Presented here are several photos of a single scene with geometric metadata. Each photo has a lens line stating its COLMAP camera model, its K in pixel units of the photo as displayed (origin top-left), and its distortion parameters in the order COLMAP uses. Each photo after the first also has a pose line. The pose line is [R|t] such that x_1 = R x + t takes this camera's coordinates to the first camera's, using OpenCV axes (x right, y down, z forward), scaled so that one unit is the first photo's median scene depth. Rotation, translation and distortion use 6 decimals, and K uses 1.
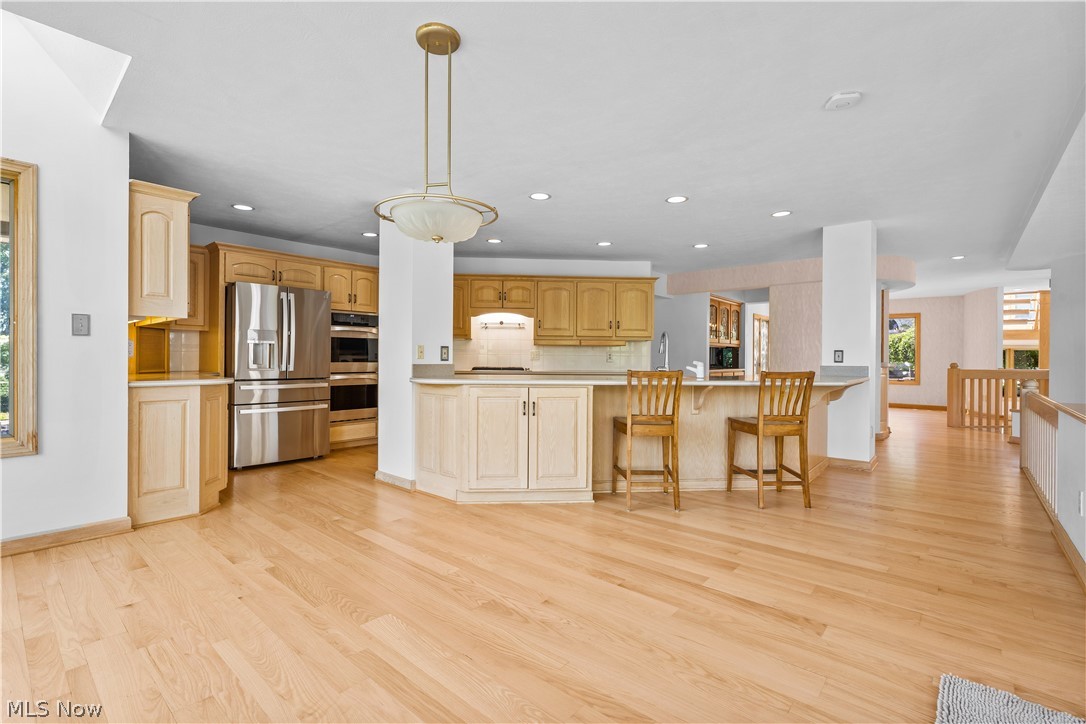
lens RADIAL K [[498.1, 0, 538.5], [0, 498.1, 353.0], [0, 0, 1]] dist [-0.011075, 0.003303]
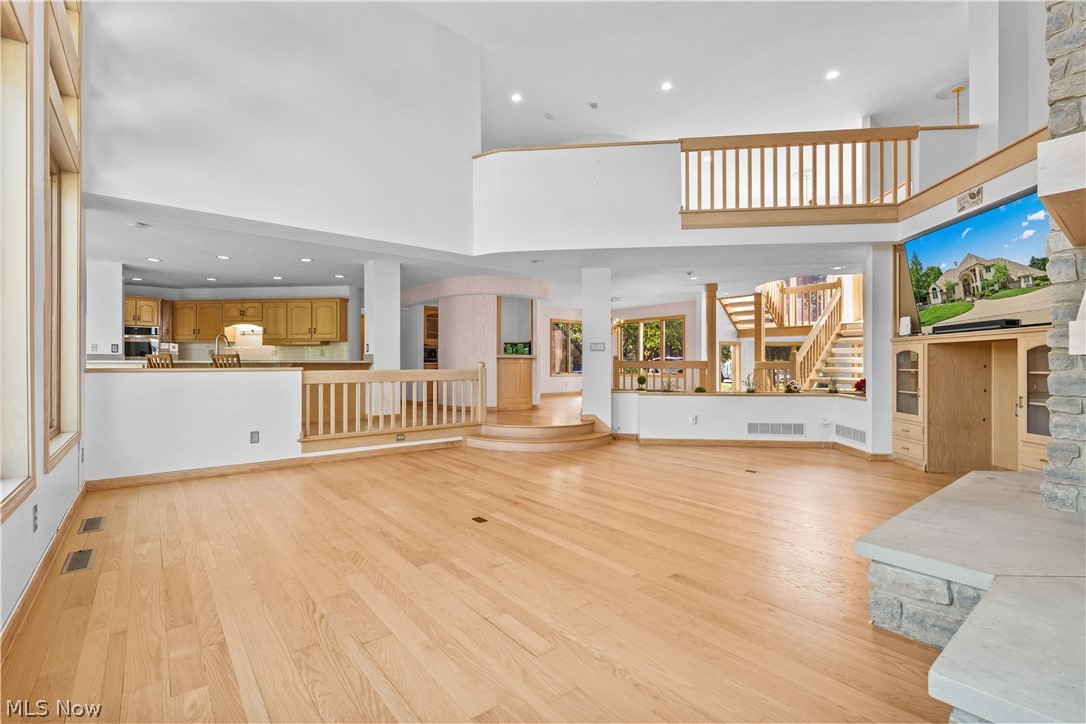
lens RADIAL K [[498.1, 0, 545.1], [0, 498.1, 365.9], [0, 0, 1]] dist [-0.011075, 0.003303]
pose [[0.981313, -0.005360, -0.192345, 1.127021], [0.006902, 0.999949, 0.007347, 0.042283], [0.192295, -0.008538, 0.981300, -0.311845]]
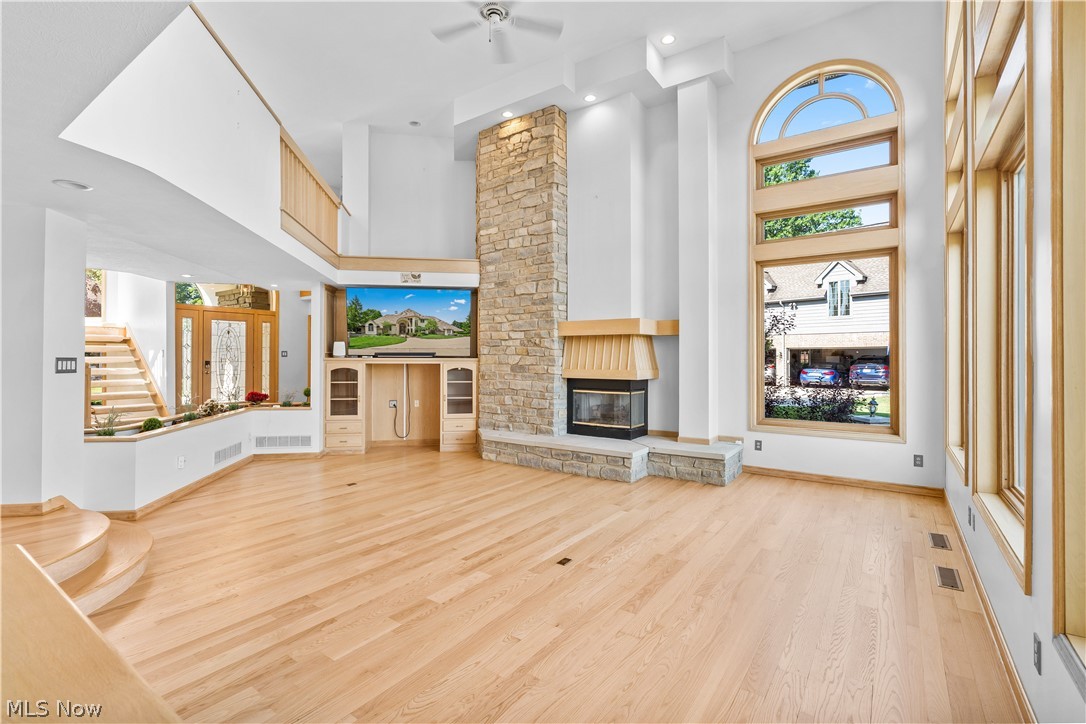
lens RADIAL K [[498.1, 0, 547.1], [0, 498.1, 355.2], [0, 0, 1]] dist [-0.011075, 0.003303]
pose [[-0.090598, -0.003689, 0.995881, 0.353744], [-0.007695, 0.999966, 0.003004, -0.010917], [-0.995858, -0.007391, -0.090624, 0.338359]]
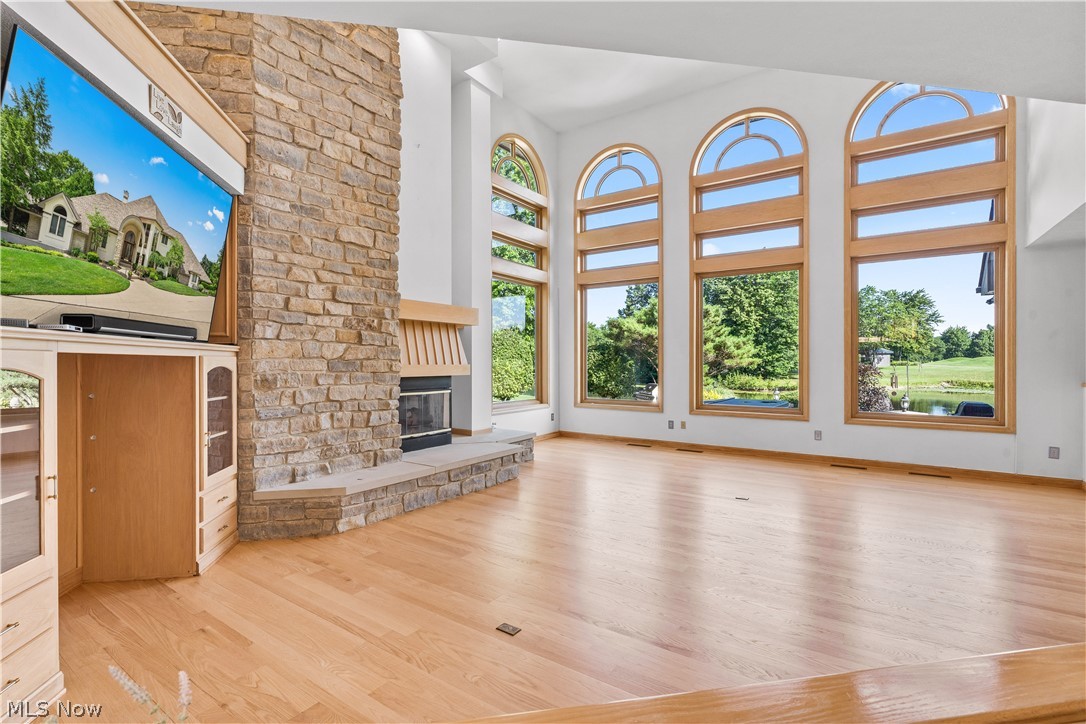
lens RADIAL K [[498.1, 0, 517.0], [0, 498.1, 364.6], [0, 0, 1]] dist [-0.011075, 0.003303]
pose [[-0.997761, -0.005873, -0.066616, 1.338533], [-0.005823, 0.999983, -0.000950, 0.022872], [0.066620, -0.000560, -0.997778, 1.017377]]
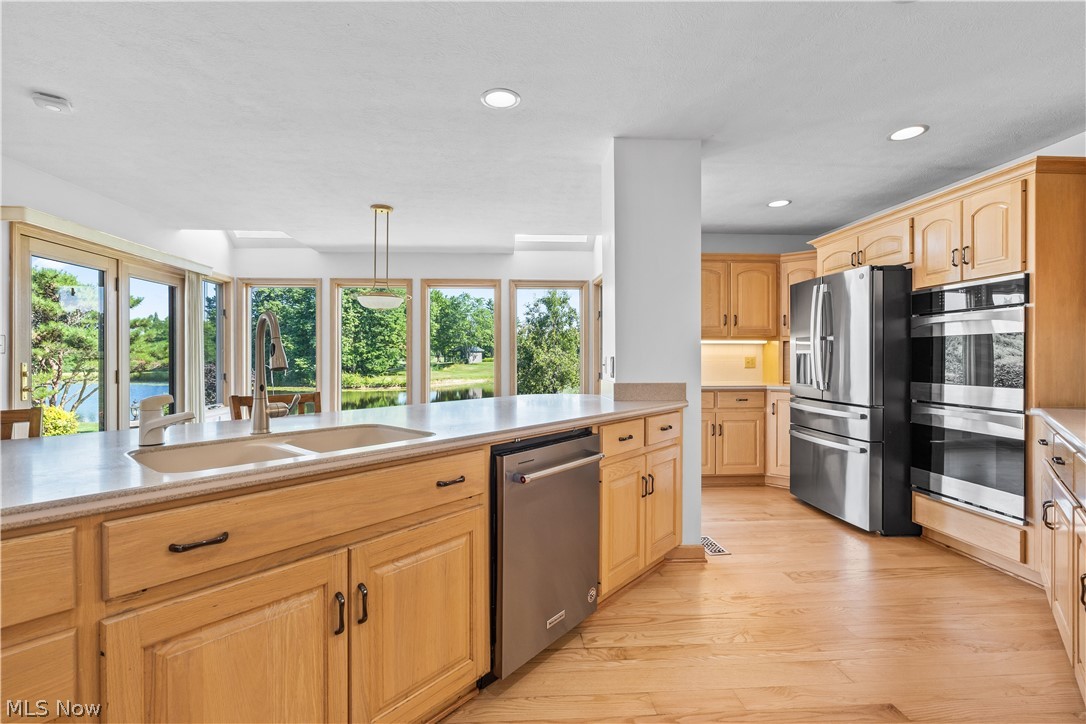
lens RADIAL K [[498.1, 0, 527.8], [0, 498.1, 359.1], [0, 0, 1]] dist [-0.011075, 0.003303]
pose [[-0.727738, -0.005526, -0.685833, 0.250048], [-0.001089, 0.999976, -0.006901, -0.003802], [0.685855, -0.004275, -0.727726, 0.954235]]
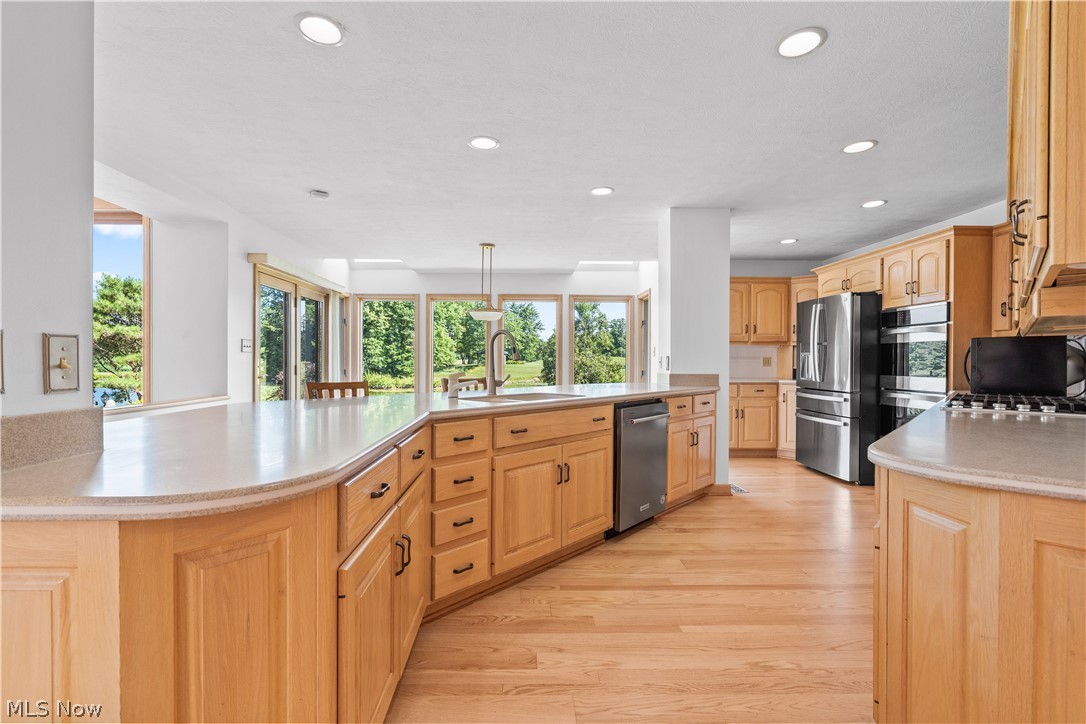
lens RADIAL K [[498.1, 0, 529.2], [0, 498.1, 363.9], [0, 0, 1]] dist [-0.011075, 0.003303]
pose [[-0.753412, -0.005793, -0.657523, 0.462809], [-0.005461, 0.999982, -0.002553, 0.004000], [0.657526, 0.001668, -0.753430, 1.057612]]
